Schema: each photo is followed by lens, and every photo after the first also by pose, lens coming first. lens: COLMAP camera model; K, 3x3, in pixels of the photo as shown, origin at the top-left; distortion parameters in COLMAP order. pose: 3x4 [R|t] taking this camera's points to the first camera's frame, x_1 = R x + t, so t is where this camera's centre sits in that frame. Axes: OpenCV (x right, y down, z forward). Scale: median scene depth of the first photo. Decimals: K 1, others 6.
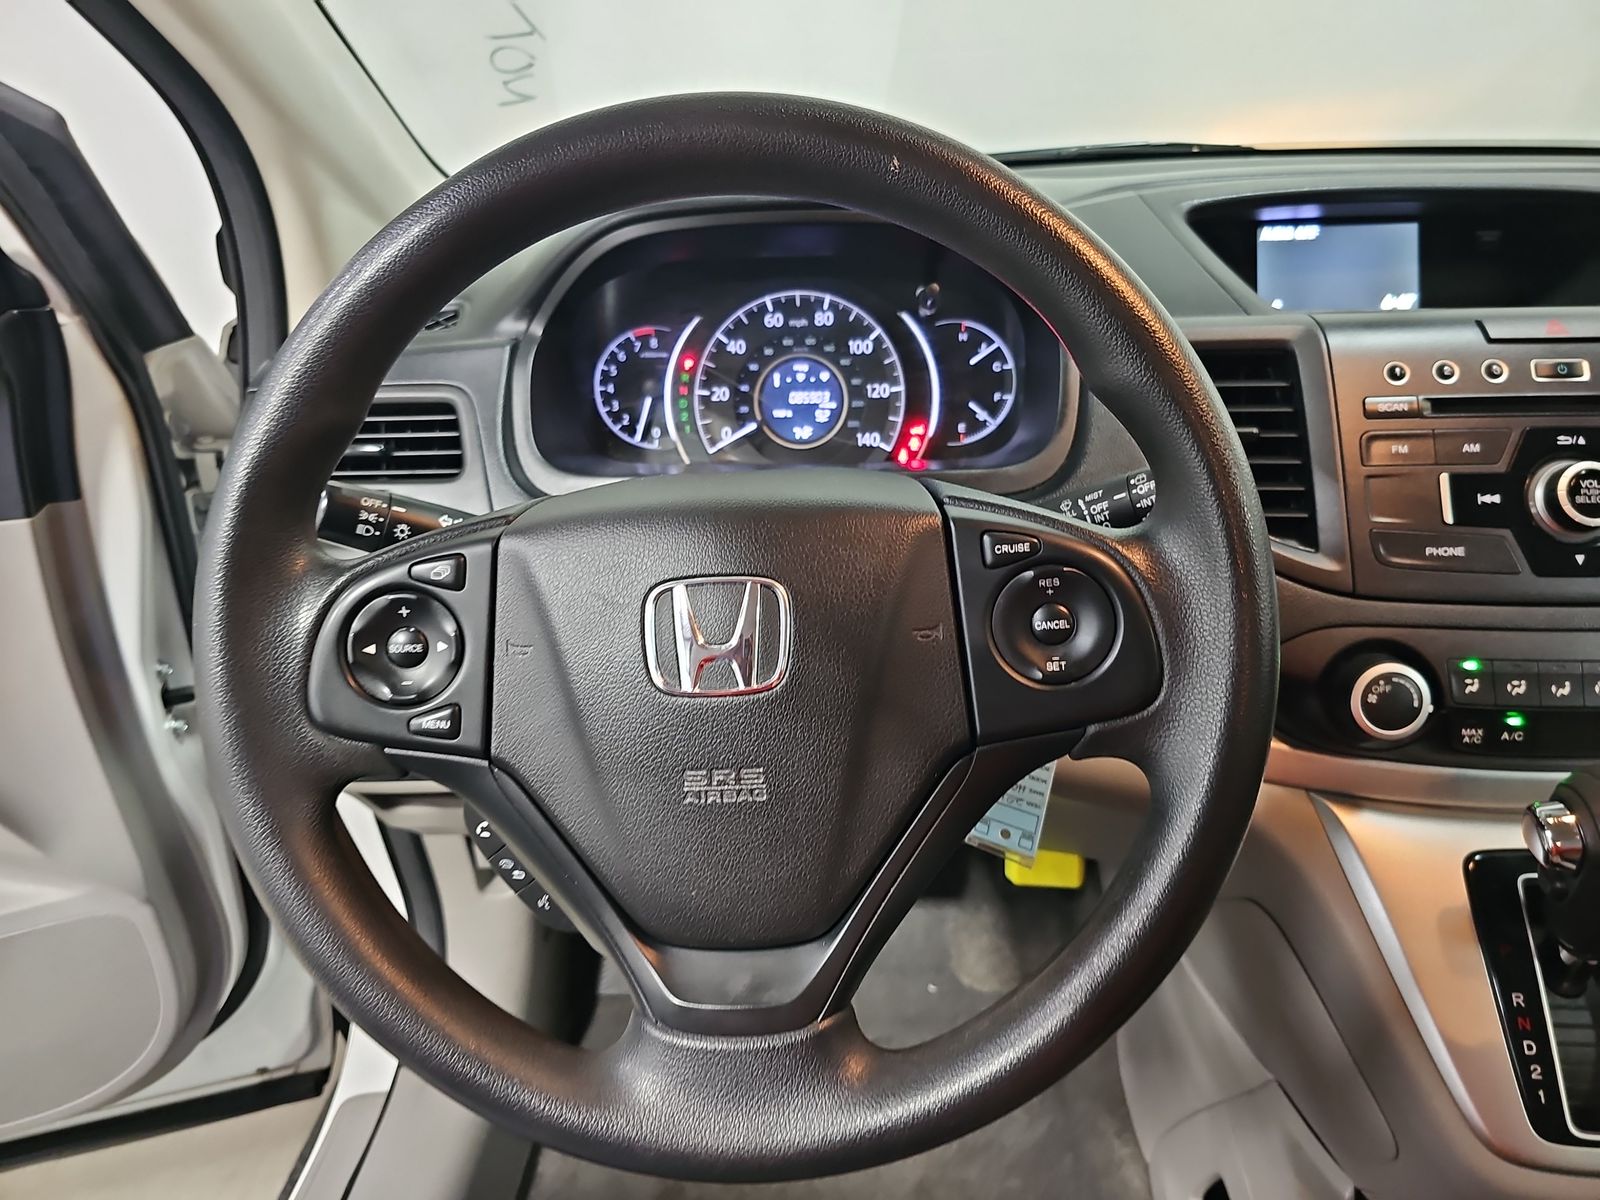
lens RADIAL K [[1066.0, 0, 800.0], [0, 1066.0, 600.0], [0, 0, 1]] dist [0.004854, -0.023154]
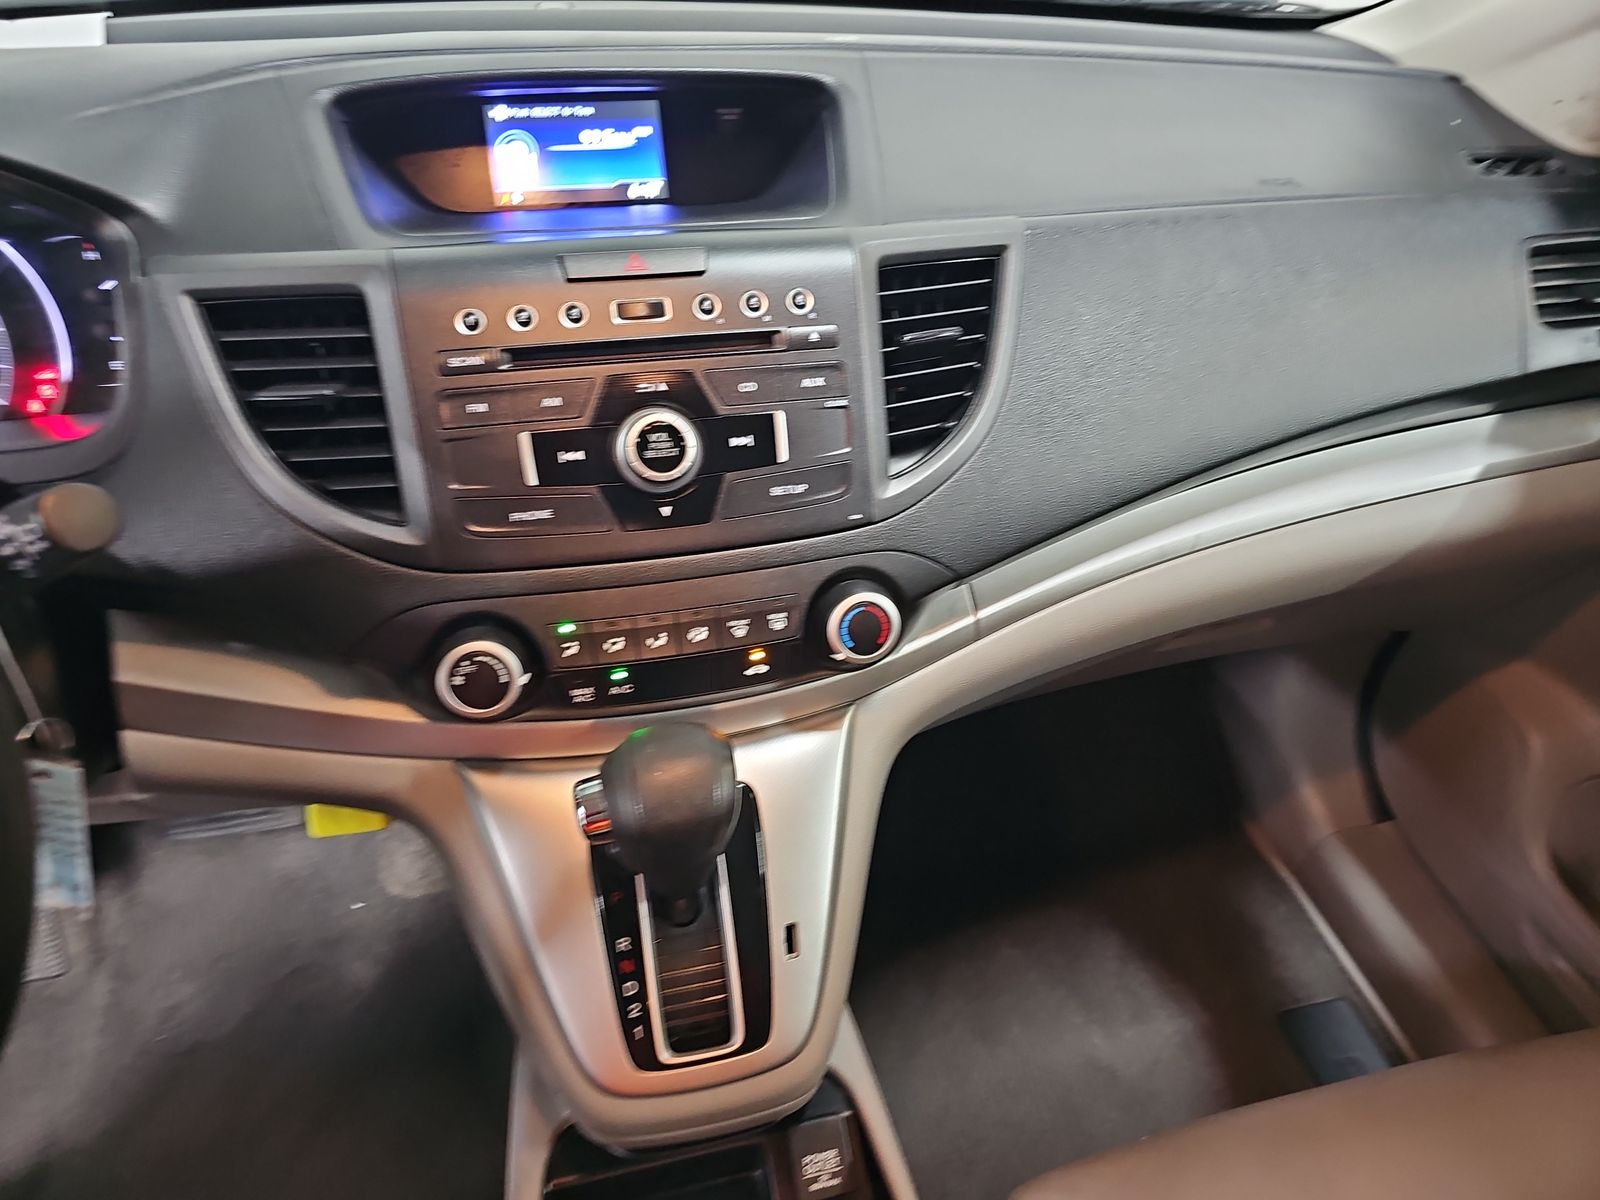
lens RADIAL K [[1066.0, 0, 800.0], [0, 1066.0, 600.0], [0, 0, 1]] dist [0.004854, -0.023154]
pose [[0.945446, -0.132109, 0.297792, 0.395408], [0.076528, 0.978572, 0.191156, -0.100049], [-0.316664, -0.157938, 0.935296, 0.007569]]
